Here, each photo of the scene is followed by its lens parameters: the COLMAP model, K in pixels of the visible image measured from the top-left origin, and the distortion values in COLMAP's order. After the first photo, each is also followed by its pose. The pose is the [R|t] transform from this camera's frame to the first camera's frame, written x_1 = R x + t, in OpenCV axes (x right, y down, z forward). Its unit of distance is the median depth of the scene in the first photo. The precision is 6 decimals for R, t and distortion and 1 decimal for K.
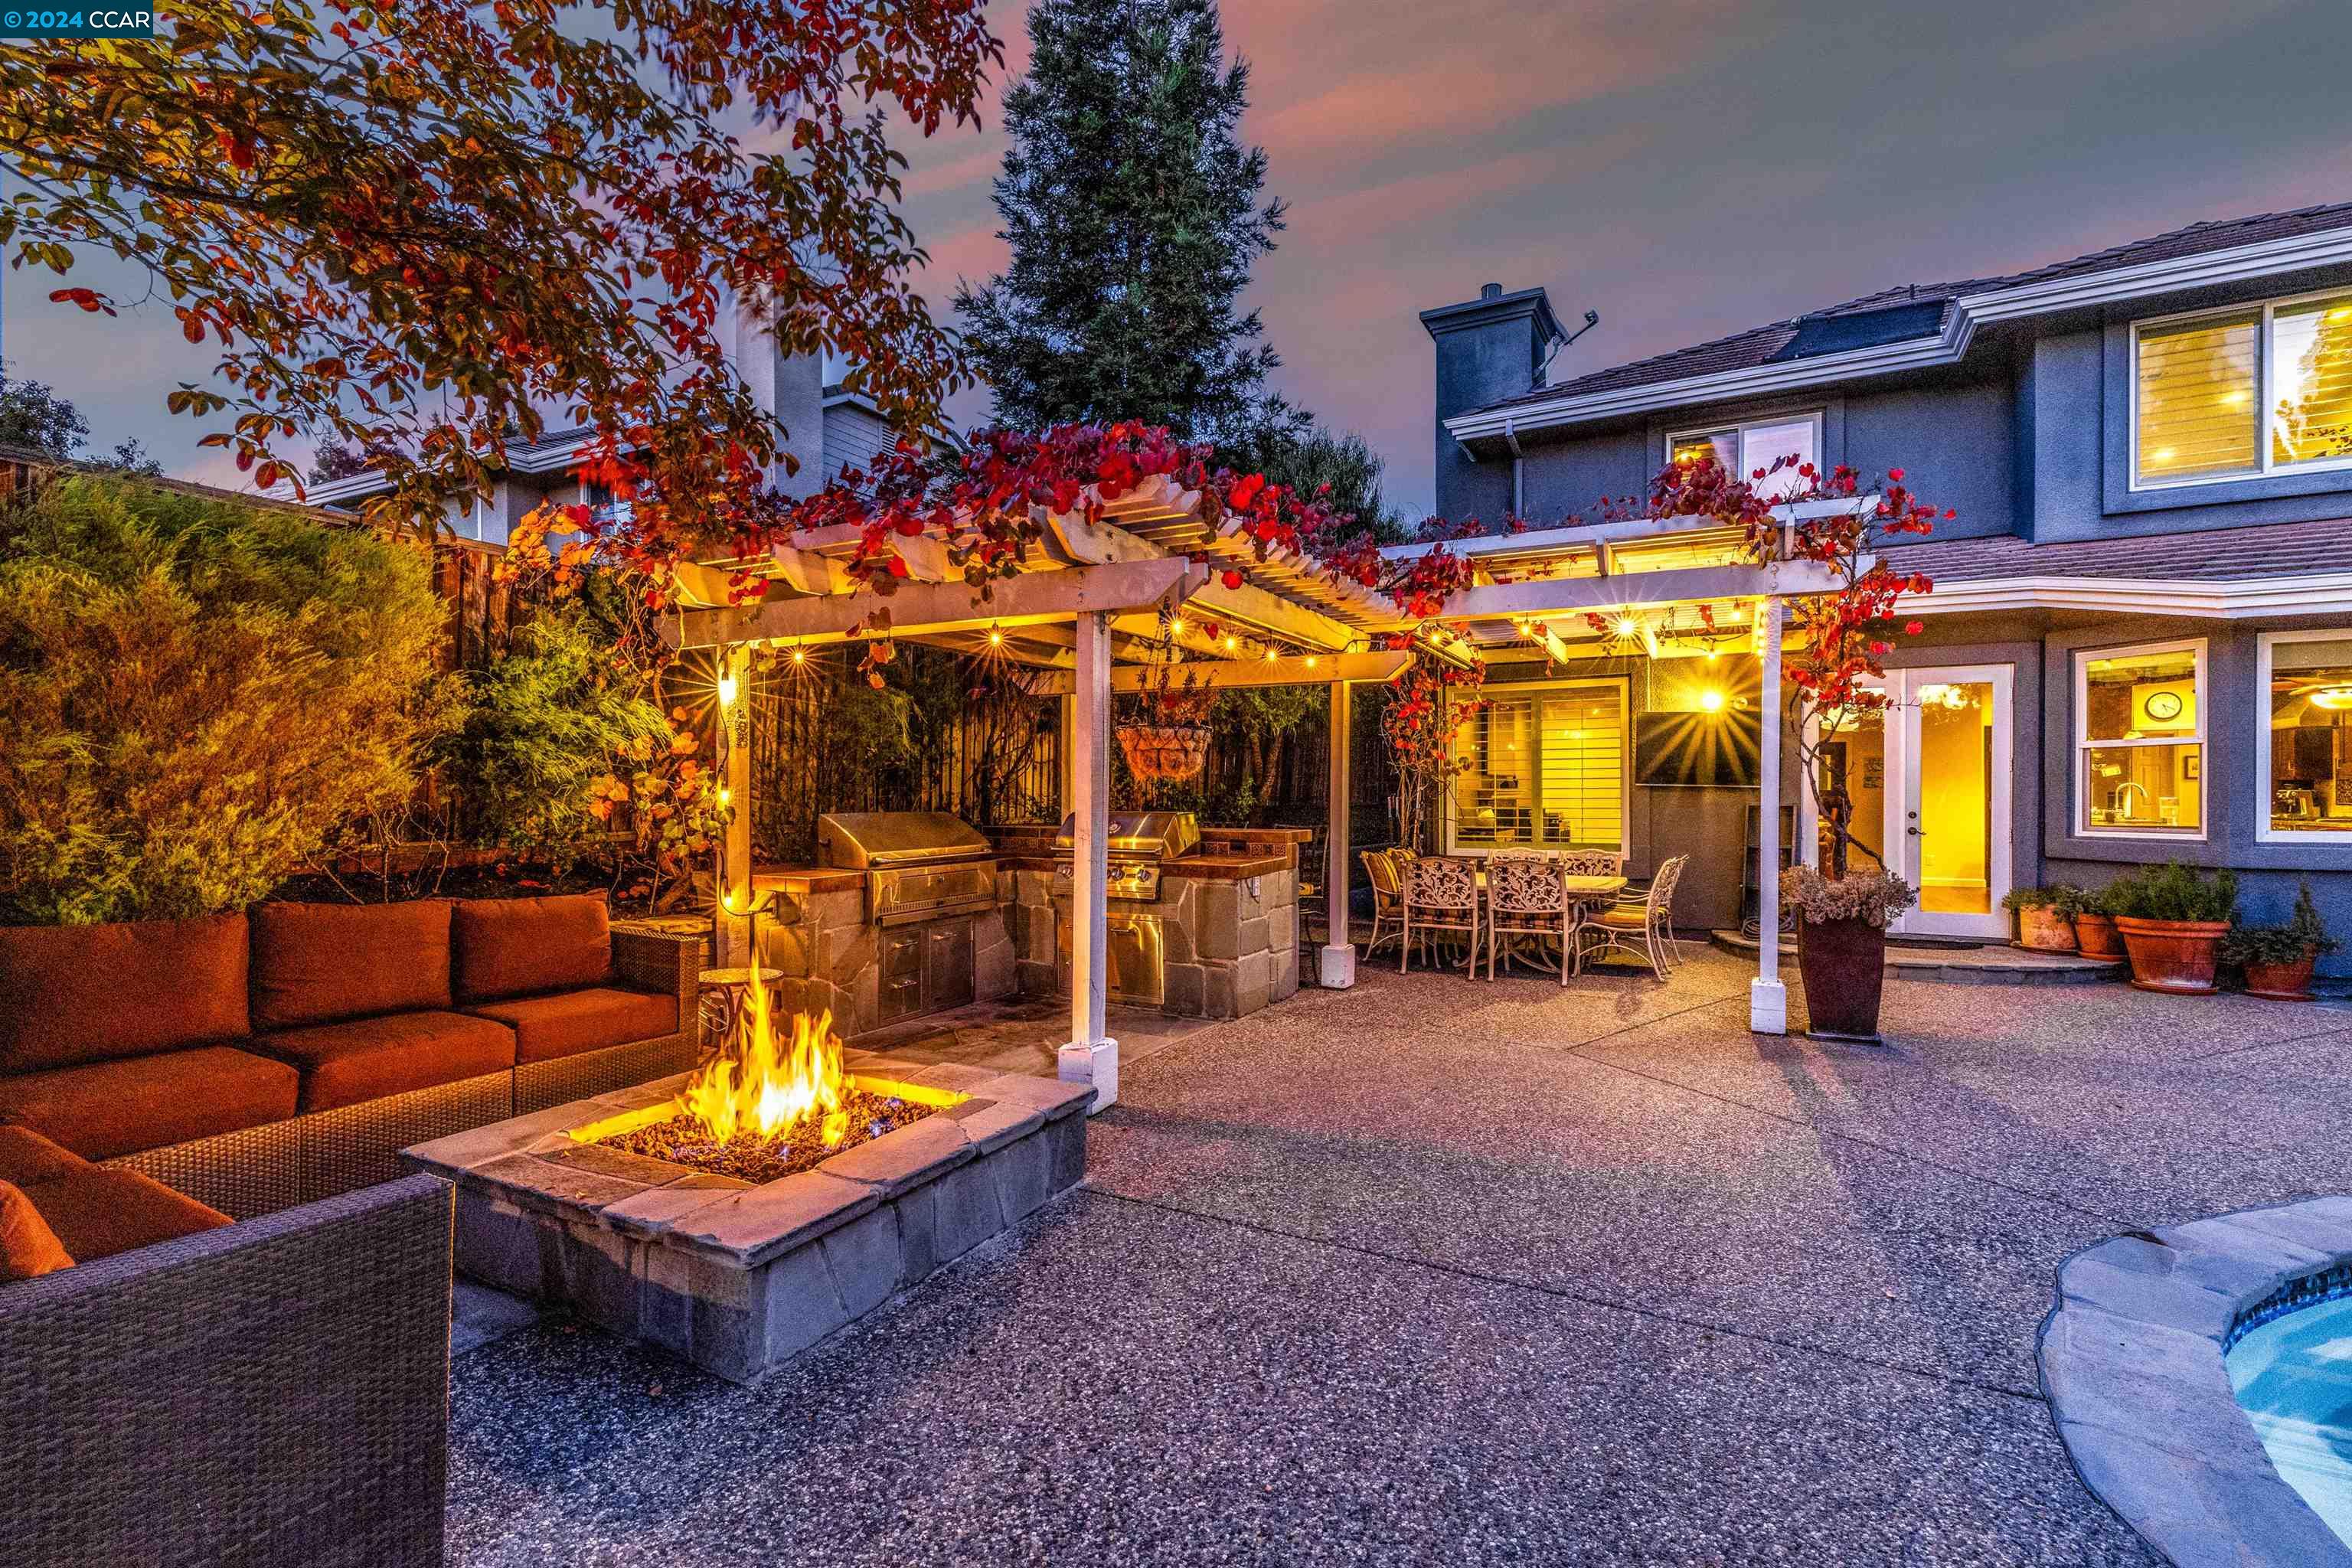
lens RADIAL K [[1056.9, 0, 1189.3], [0, 1056.9, 795.3], [0, 0, 1]] dist [0.008843, -0.002615]
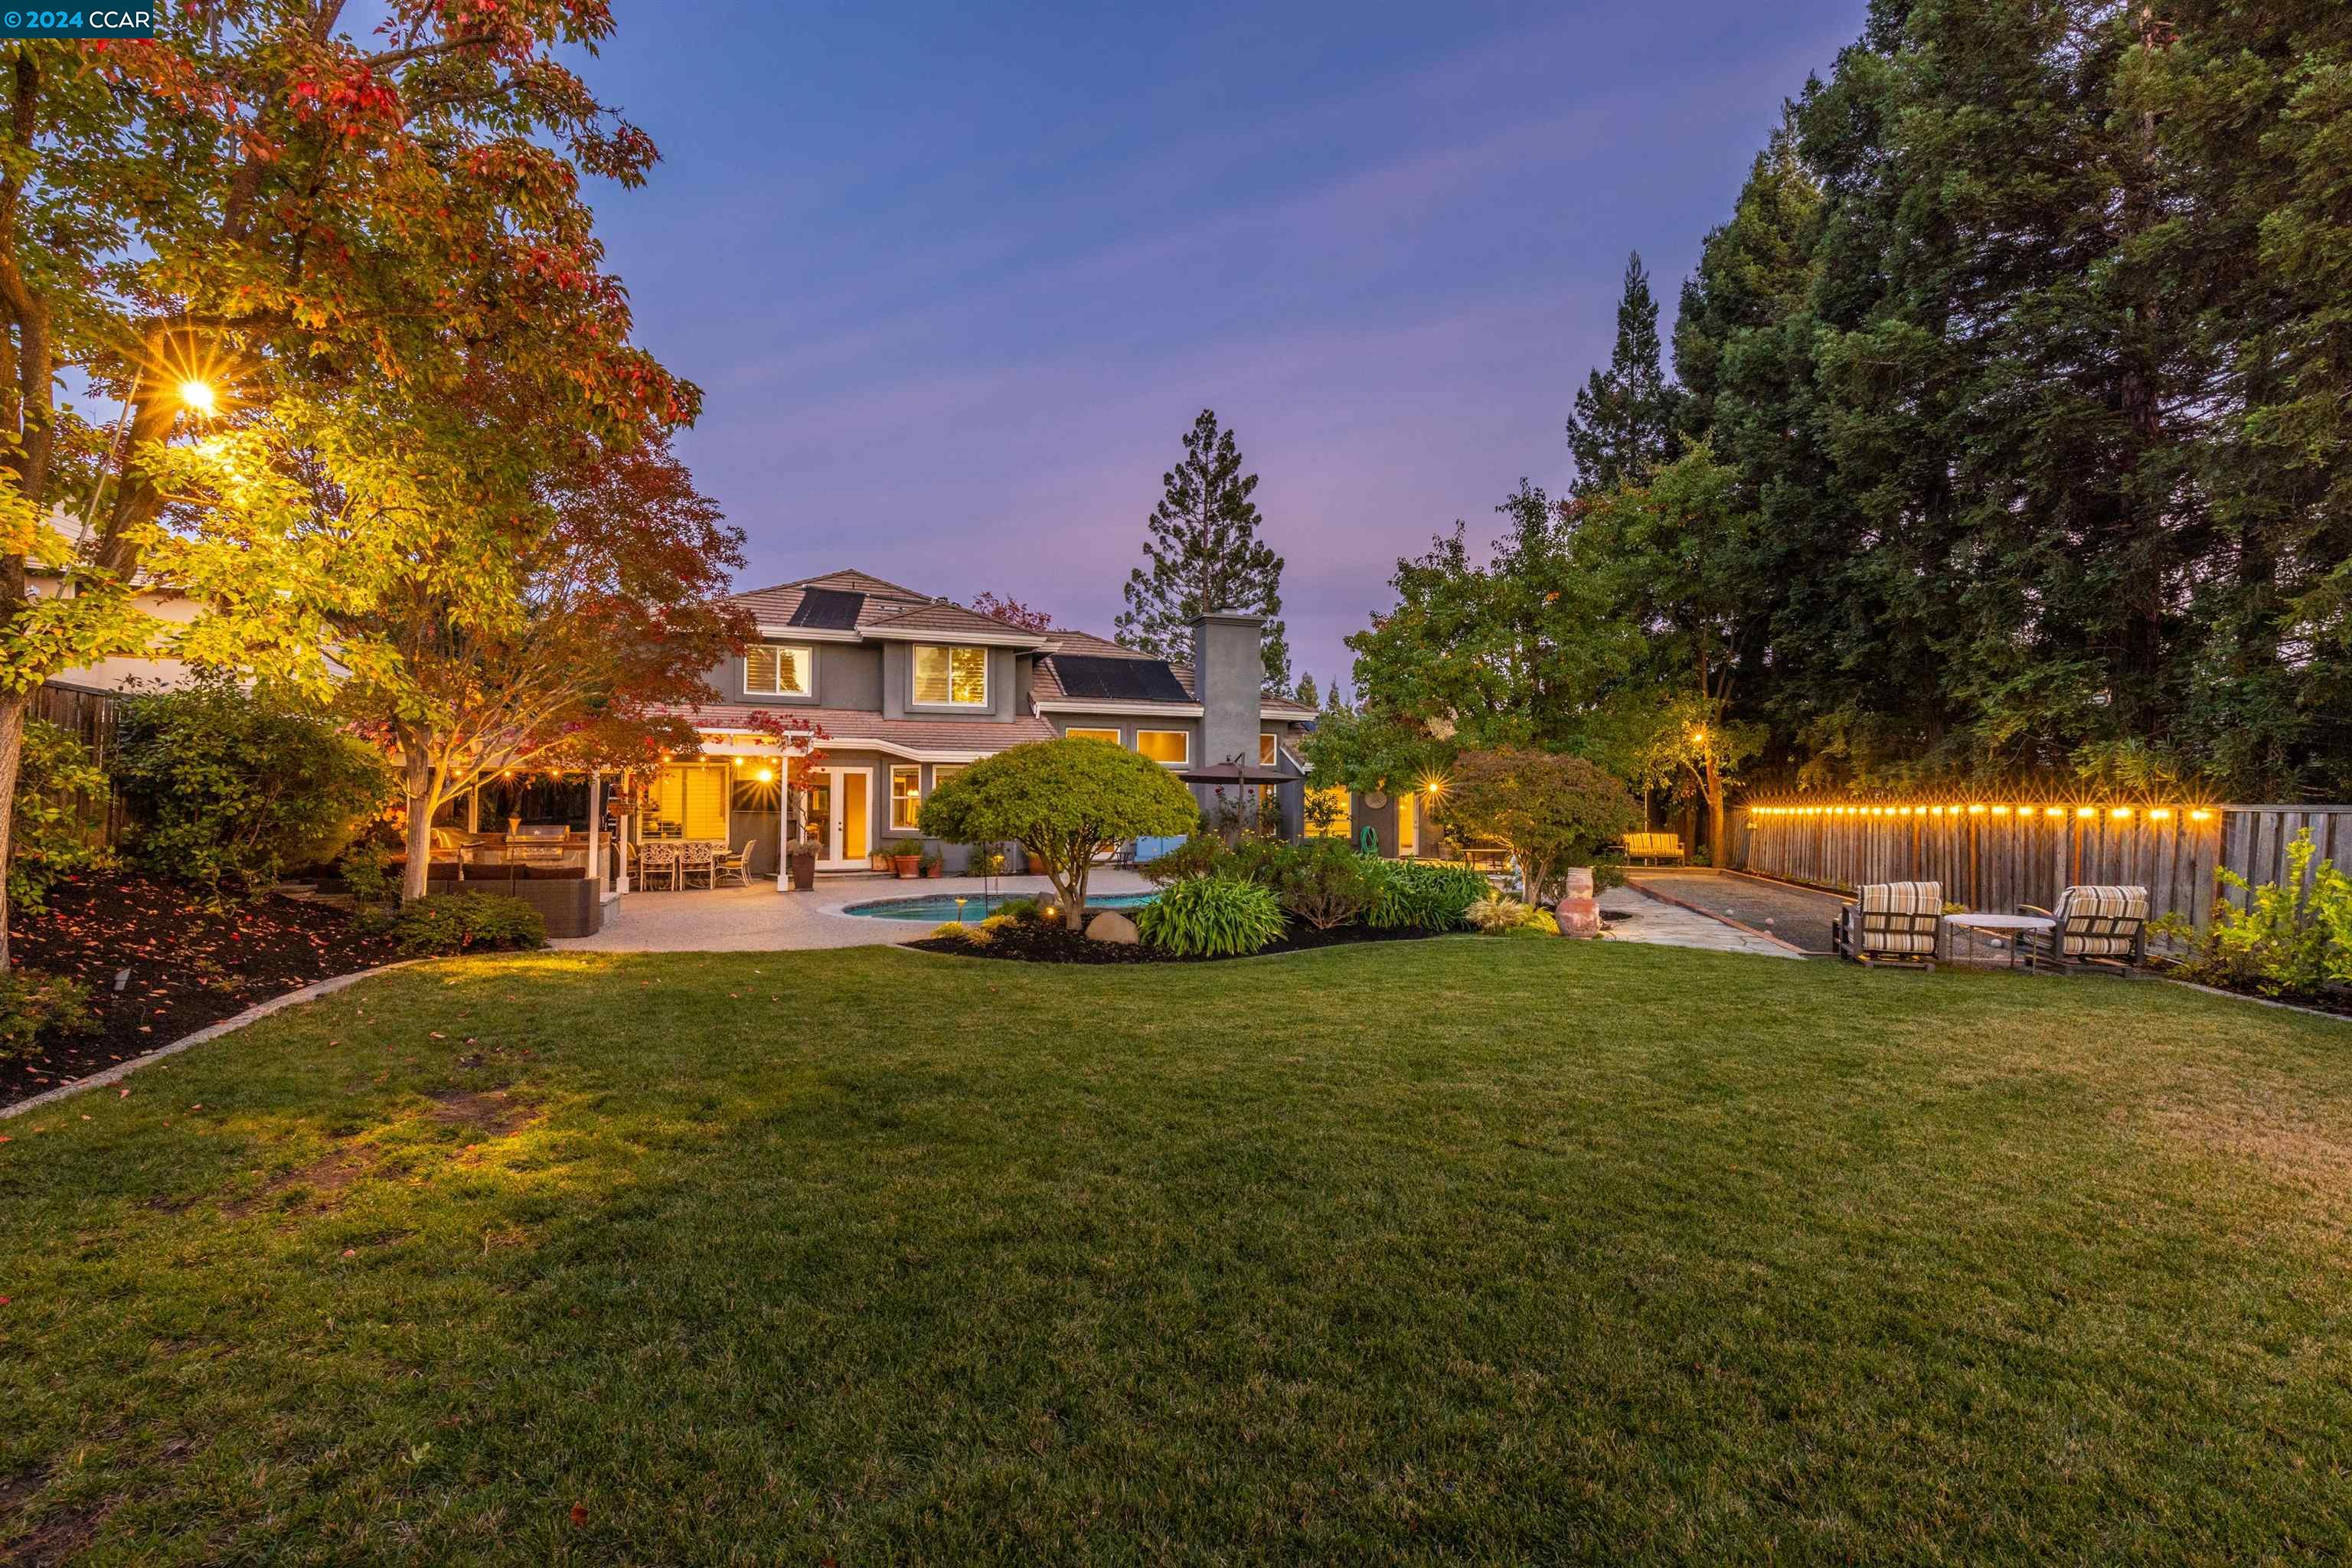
lens RADIAL K [[1056.9, 0, 1191.4], [0, 1056.9, 791.2], [0, 0, 1]] dist [0.008843, -0.002615]
pose [[0.662583, 0.011540, 0.748900, -1.053216], [0.000217, 0.999878, -0.015599, -0.029815], [-0.748988, 0.010498, 0.662500, -2.082880]]
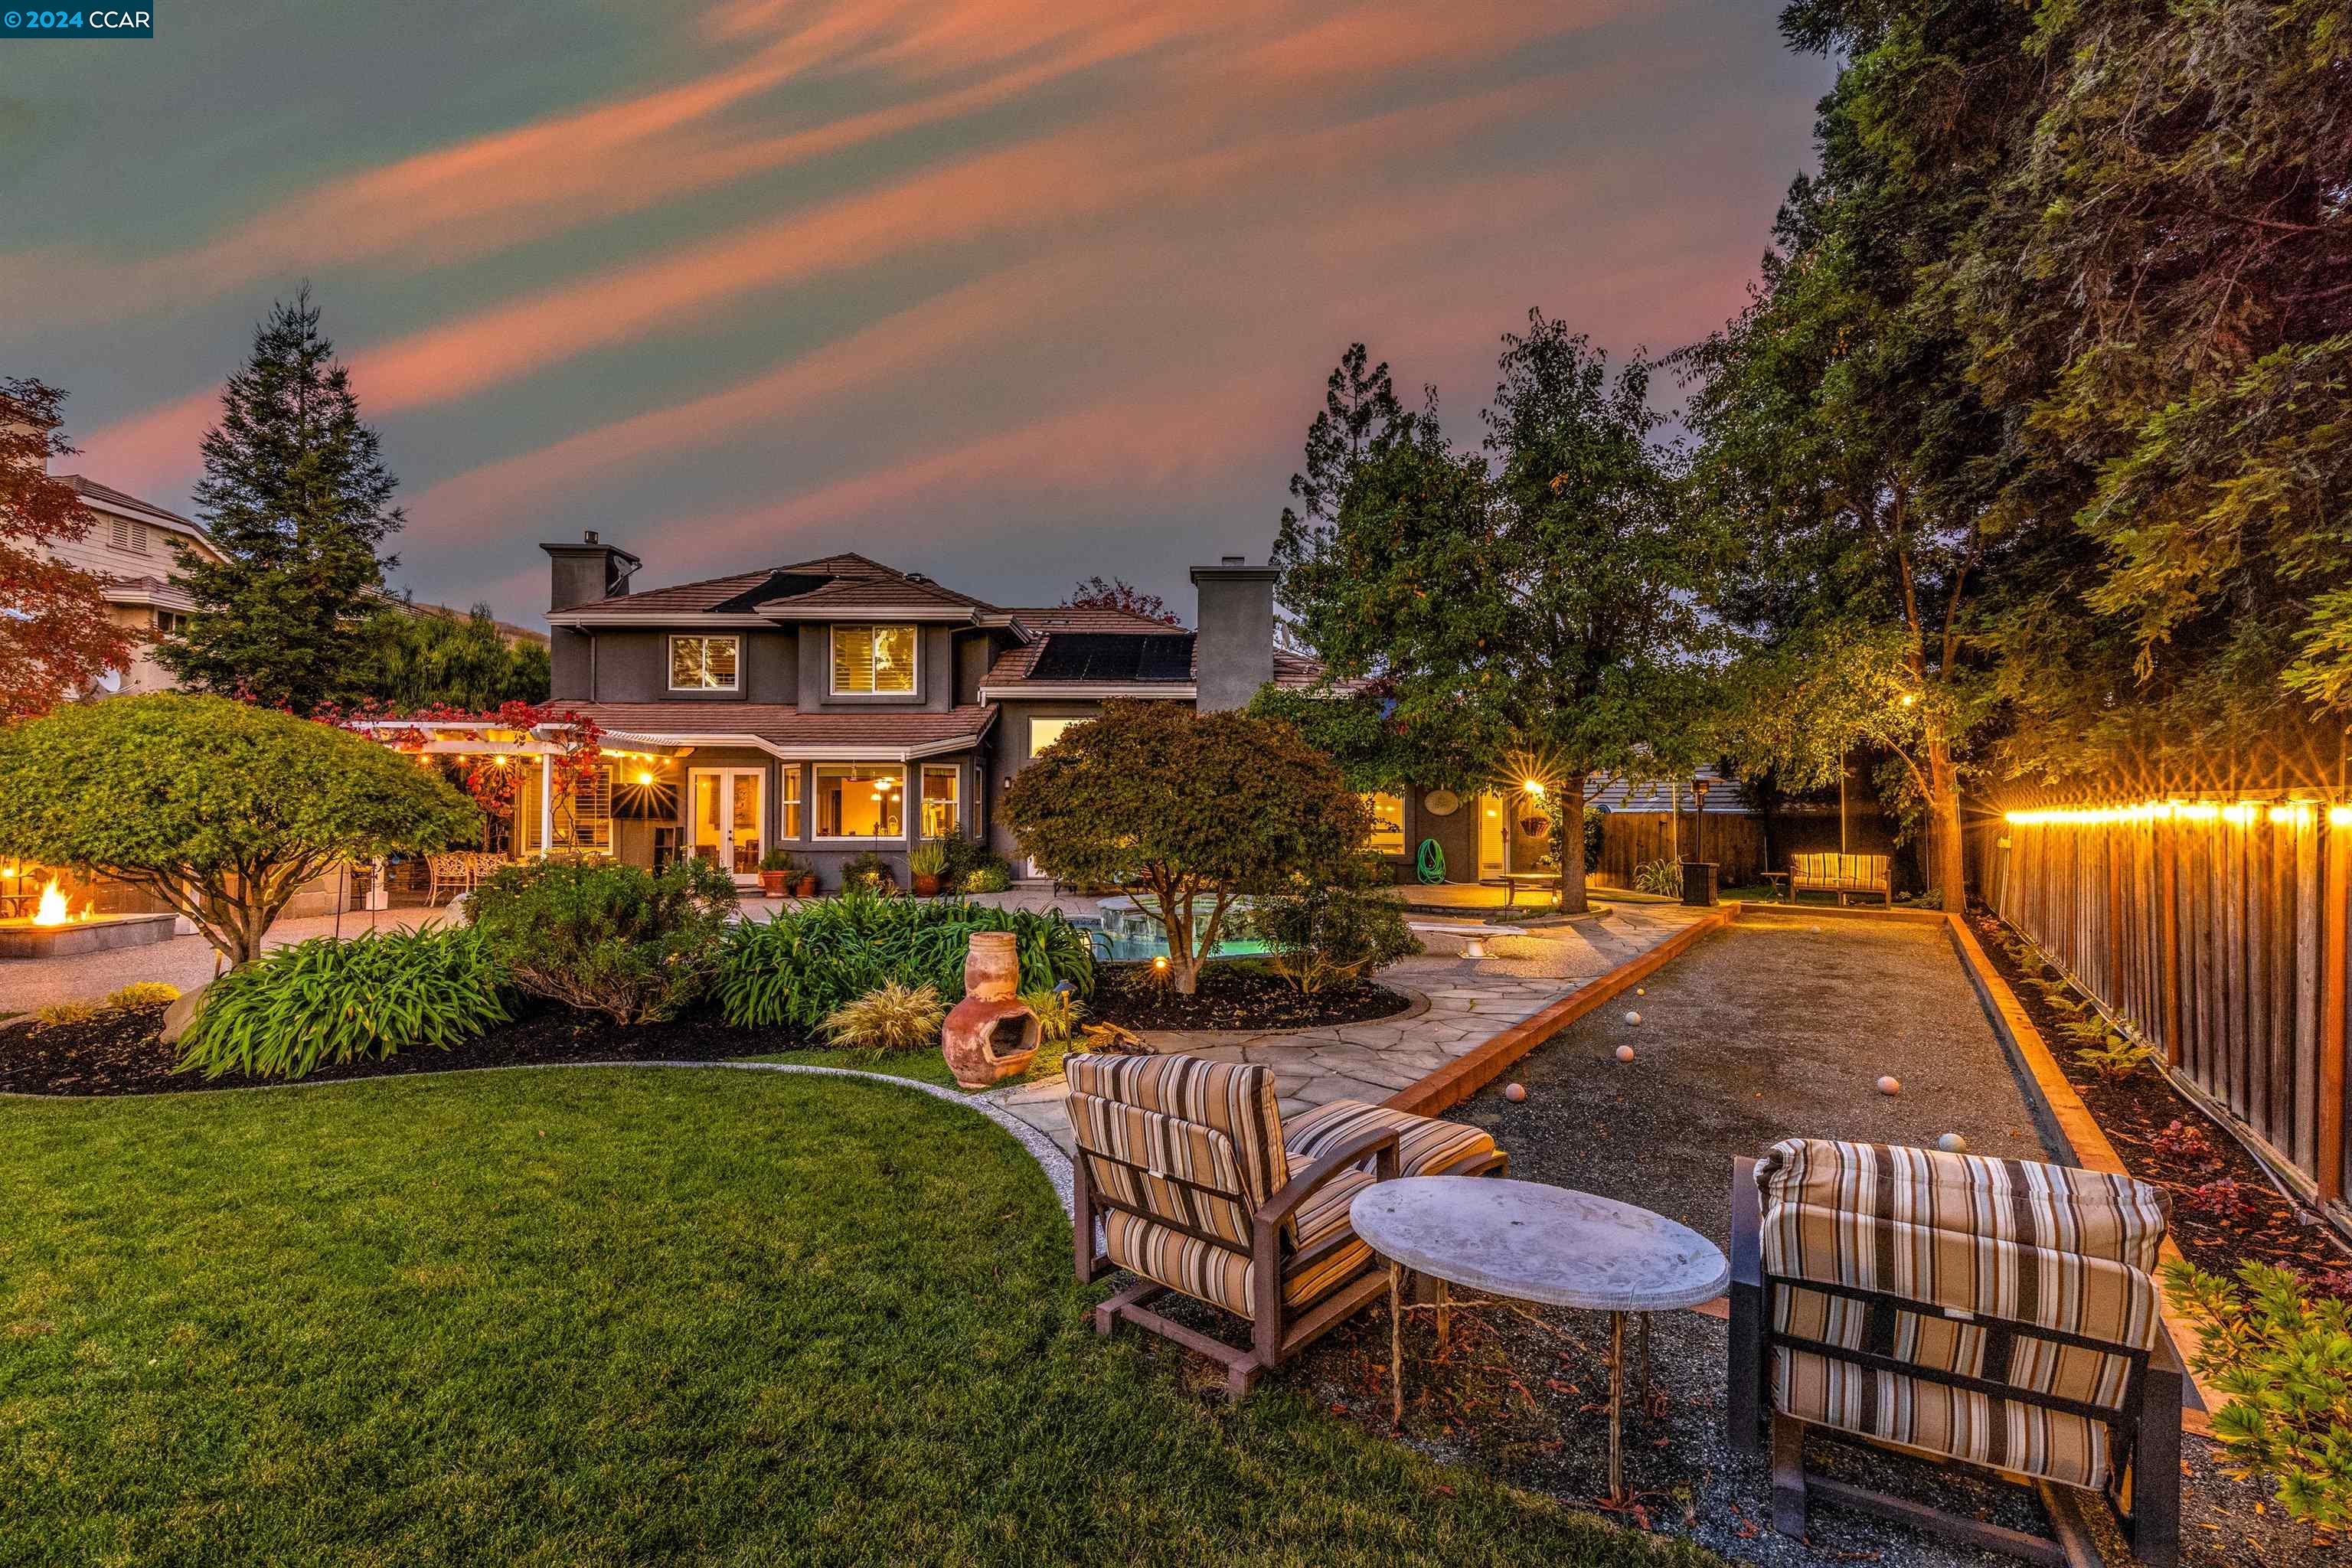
lens RADIAL K [[1056.9, 0, 1191.5], [0, 1056.9, 793.1], [0, 0, 1]] dist [0.008843, -0.002615]
pose [[0.876742, 0.010048, 0.480856, 0.702767], [0.000713, 0.999753, -0.022191, -0.021350], [-0.480961, 0.019799, 0.876518, -2.239778]]
